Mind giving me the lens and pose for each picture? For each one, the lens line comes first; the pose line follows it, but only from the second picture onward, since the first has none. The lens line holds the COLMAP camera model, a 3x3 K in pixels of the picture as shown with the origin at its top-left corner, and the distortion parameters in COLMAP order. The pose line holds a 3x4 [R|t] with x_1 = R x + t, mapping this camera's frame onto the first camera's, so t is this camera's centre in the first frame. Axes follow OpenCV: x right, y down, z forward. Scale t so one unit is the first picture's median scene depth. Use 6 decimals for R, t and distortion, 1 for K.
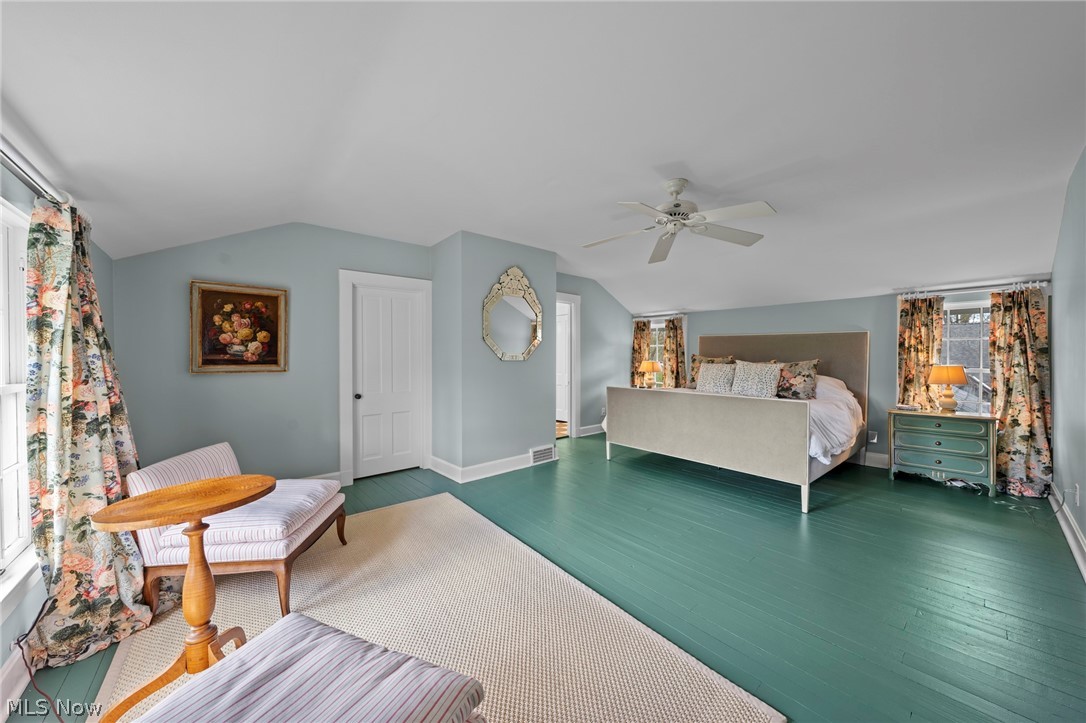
lens RADIAL K [[397.0, 0, 541.9], [0, 397.0, 361.4], [0, 0, 1]] dist [-0.005081, -0.000187]
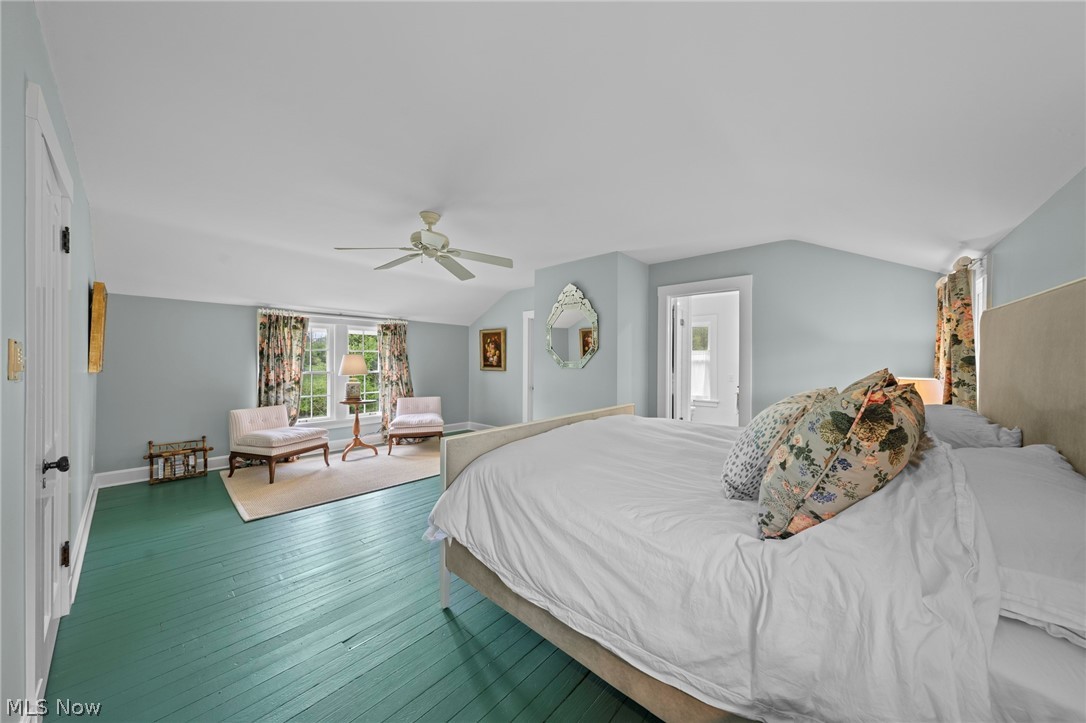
lens RADIAL K [[365.7, 0, 542.3], [0, 365.7, 359.9], [0, 0, 1]] dist [-0.005999, -0.000026]
pose [[0.120948, 0.000680, -0.992659, 1.182252], [-0.010864, 0.999941, -0.000639, -0.030684], [0.992599, 0.010861, 0.120949, 1.018283]]
